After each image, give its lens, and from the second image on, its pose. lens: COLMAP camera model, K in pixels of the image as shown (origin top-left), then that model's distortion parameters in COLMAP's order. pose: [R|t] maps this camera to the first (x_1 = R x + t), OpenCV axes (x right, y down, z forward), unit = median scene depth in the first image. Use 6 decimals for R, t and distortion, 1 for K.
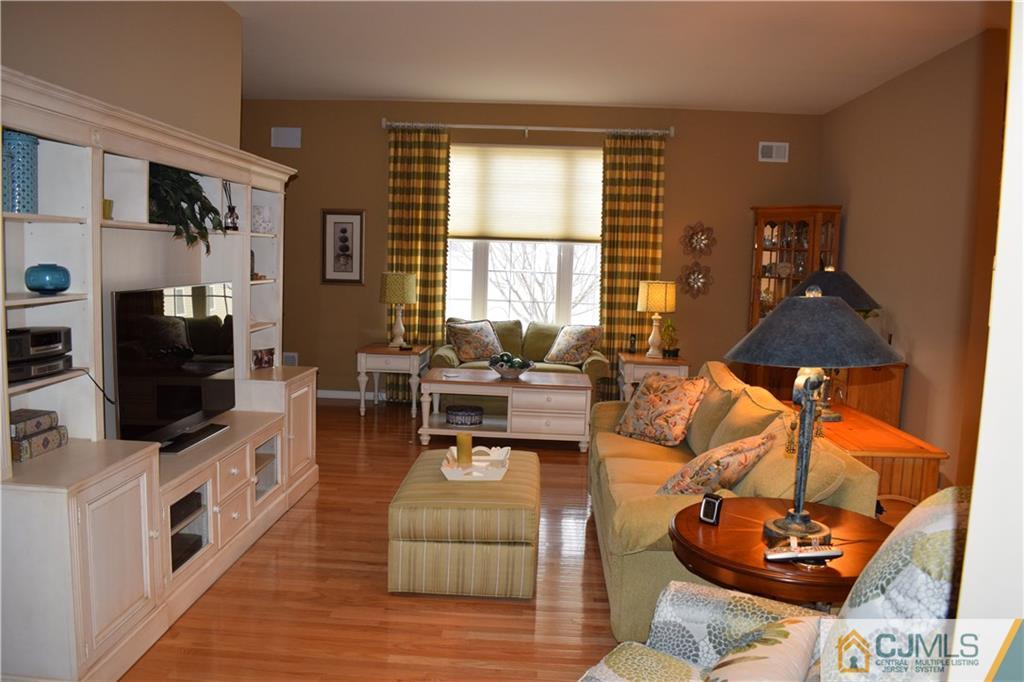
lens RADIAL K [[804.9, 0, 508.3], [0, 804.9, 340.6], [0, 0, 1]] dist [-0.051479, 0.009141]
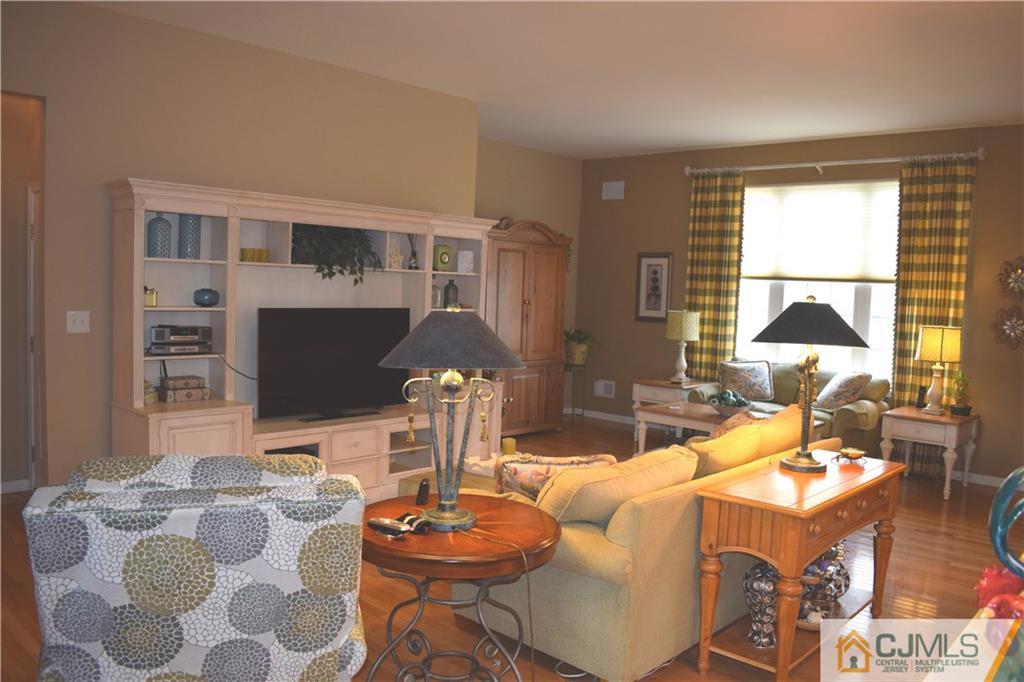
lens RADIAL K [[804.9, 0, 504.9], [0, 804.9, 340.8], [0, 0, 1]] dist [-0.051479, 0.009141]
pose [[0.773915, 0.042479, -0.631863, 0.341051], [-0.079296, 0.996395, -0.030138, 0.004626], [0.628305, 0.073428, 0.774494, 0.038854]]
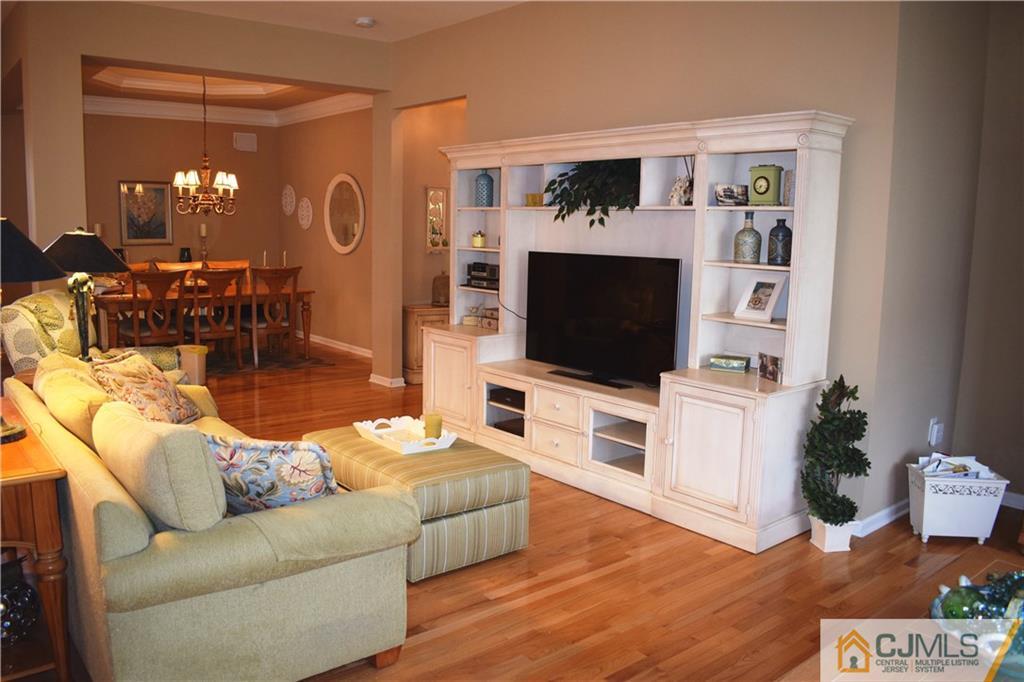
lens RADIAL K [[804.9, 0, 511.9], [0, 804.9, 341.7], [0, 0, 1]] dist [-0.051479, 0.009141]
pose [[-0.731003, 0.049162, -0.680601, 0.255922], [-0.115453, 0.974111, 0.194366, -0.076942], [0.672537, 0.220660, -0.706402, 0.855255]]
